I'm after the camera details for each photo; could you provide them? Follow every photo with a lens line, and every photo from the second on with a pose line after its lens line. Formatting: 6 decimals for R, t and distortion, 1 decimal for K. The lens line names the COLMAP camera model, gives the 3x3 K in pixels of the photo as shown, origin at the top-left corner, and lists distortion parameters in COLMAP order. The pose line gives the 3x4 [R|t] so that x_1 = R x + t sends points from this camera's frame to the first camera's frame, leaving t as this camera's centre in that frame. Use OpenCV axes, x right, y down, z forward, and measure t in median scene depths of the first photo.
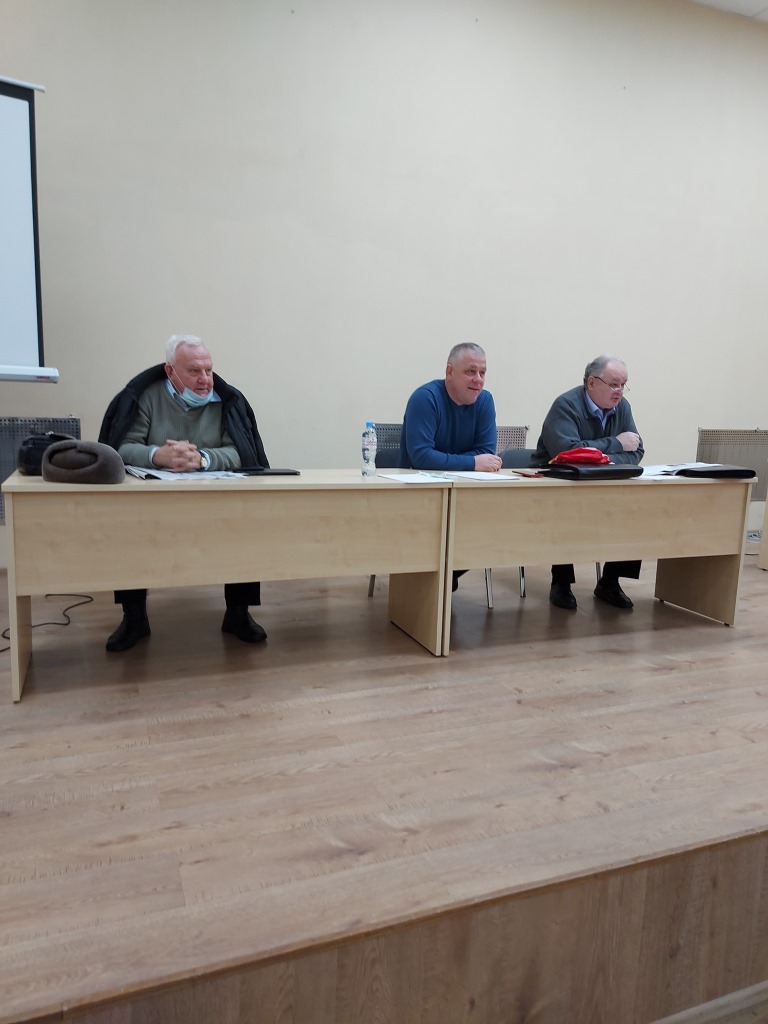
lens RADIAL K [[739.8, 0, 384.0], [0, 739.8, 512.0], [0, 0, 1]] dist [0.048064, -0.049519]
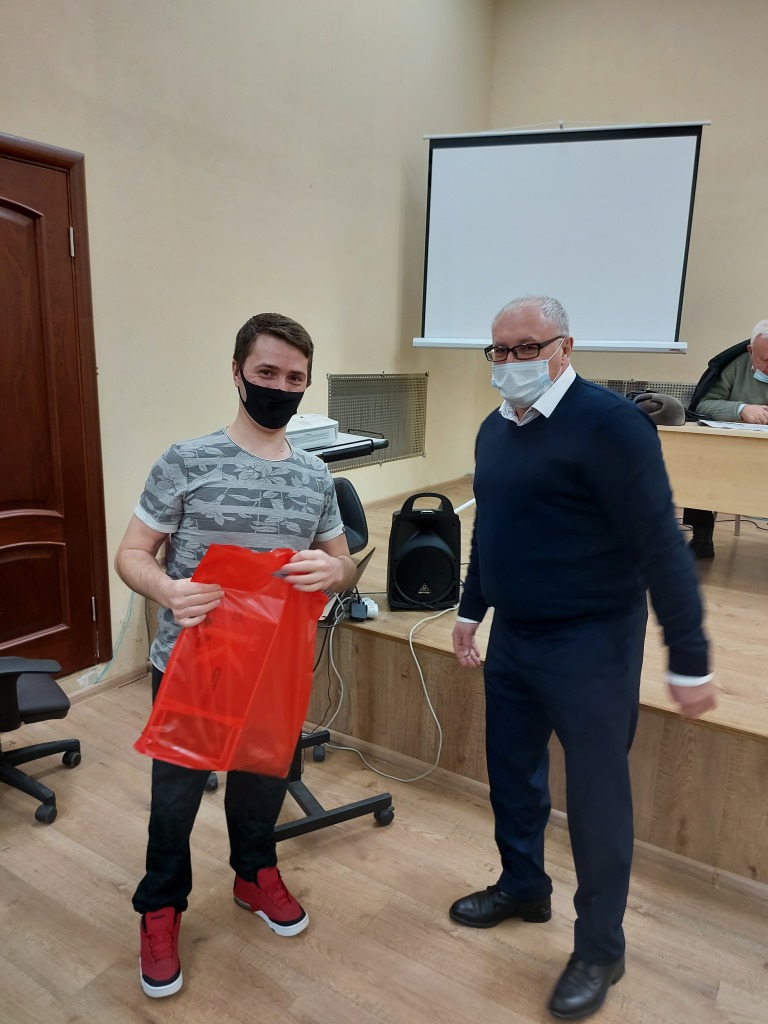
lens RADIAL K [[739.8, 0, 384.0], [0, 739.8, 512.0], [0, 0, 1]] dist [0.048064, -0.049519]
pose [[0.587252, 0.155331, -0.794360, 0.358516], [-0.134748, 0.986479, 0.093283, 0.050847], [0.798109, 0.052258, 0.600242, -0.190100]]
